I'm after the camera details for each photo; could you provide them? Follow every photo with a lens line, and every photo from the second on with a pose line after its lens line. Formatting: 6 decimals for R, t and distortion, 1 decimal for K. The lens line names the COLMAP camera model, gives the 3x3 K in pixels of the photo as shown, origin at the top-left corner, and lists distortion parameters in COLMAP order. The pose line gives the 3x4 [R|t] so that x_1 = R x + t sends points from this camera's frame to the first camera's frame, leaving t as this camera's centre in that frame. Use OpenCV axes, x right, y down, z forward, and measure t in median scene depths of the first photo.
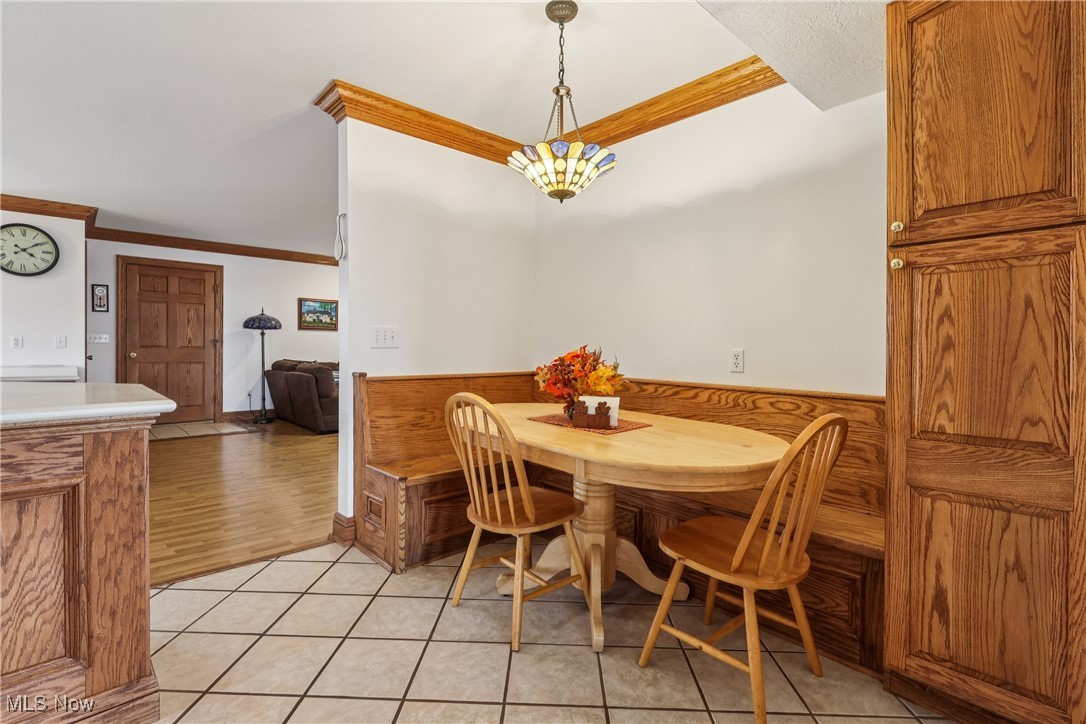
lens RADIAL K [[507.2, 0, 574.1], [0, 507.2, 350.9], [0, 0, 1]] dist [-0.004015, 0.002170]
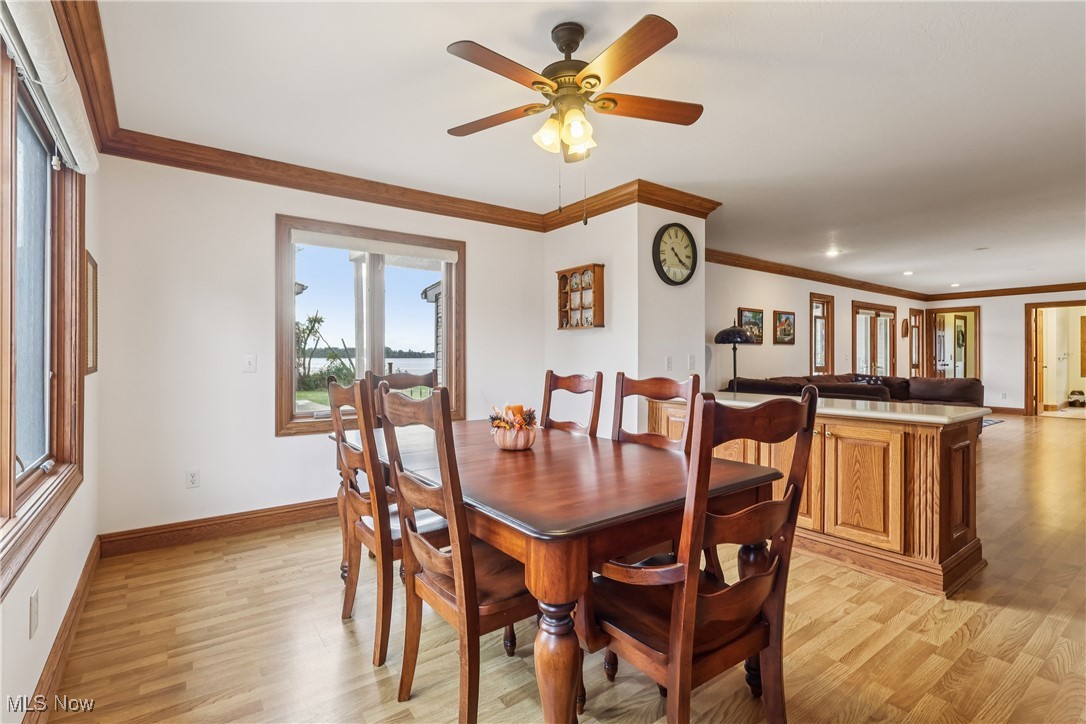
lens RADIAL K [[507.2, 0, 537.2], [0, 507.2, 357.8], [0, 0, 1]] dist [-0.004015, 0.002170]
pose [[0.991050, -0.010121, -0.133109, -0.836526], [0.009140, 0.999926, -0.007979, -0.013984], [0.133180, 0.006691, 0.991069, 0.083275]]
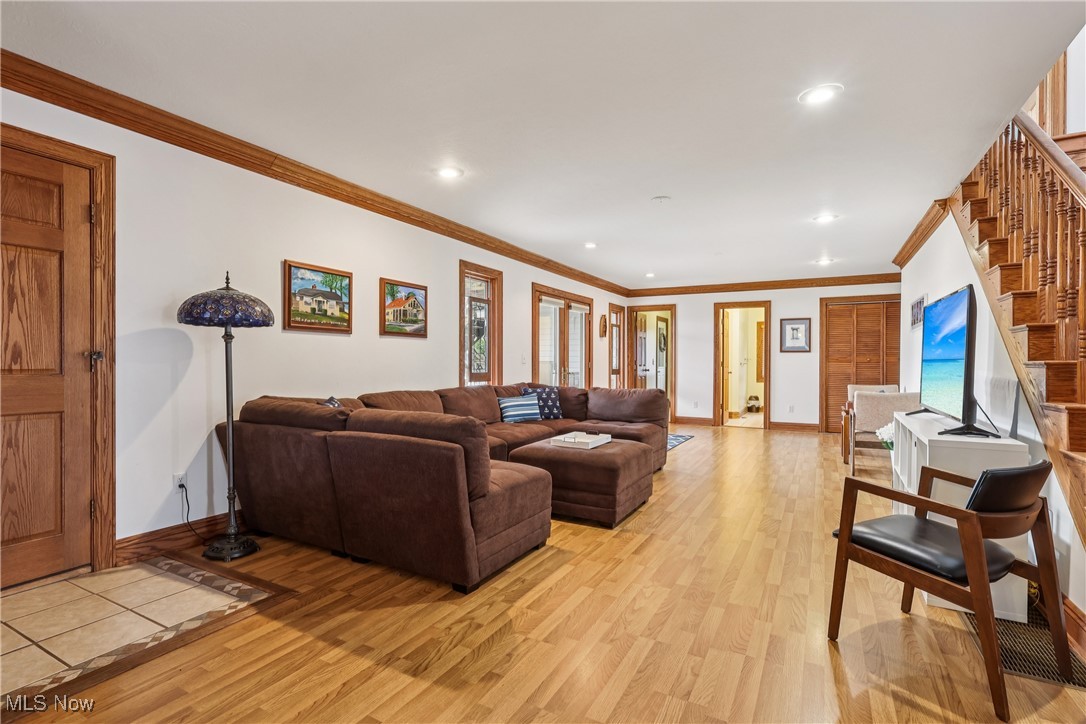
lens RADIAL K [[507.2, 0, 542.5], [0, 507.2, 365.7], [0, 0, 1]] dist [-0.004015, 0.002170]
pose [[0.955308, -0.006051, 0.295550, -0.492928], [0.005825, 0.999982, 0.001644, -0.009491], [-0.295554, 0.000151, 0.955326, 0.534649]]
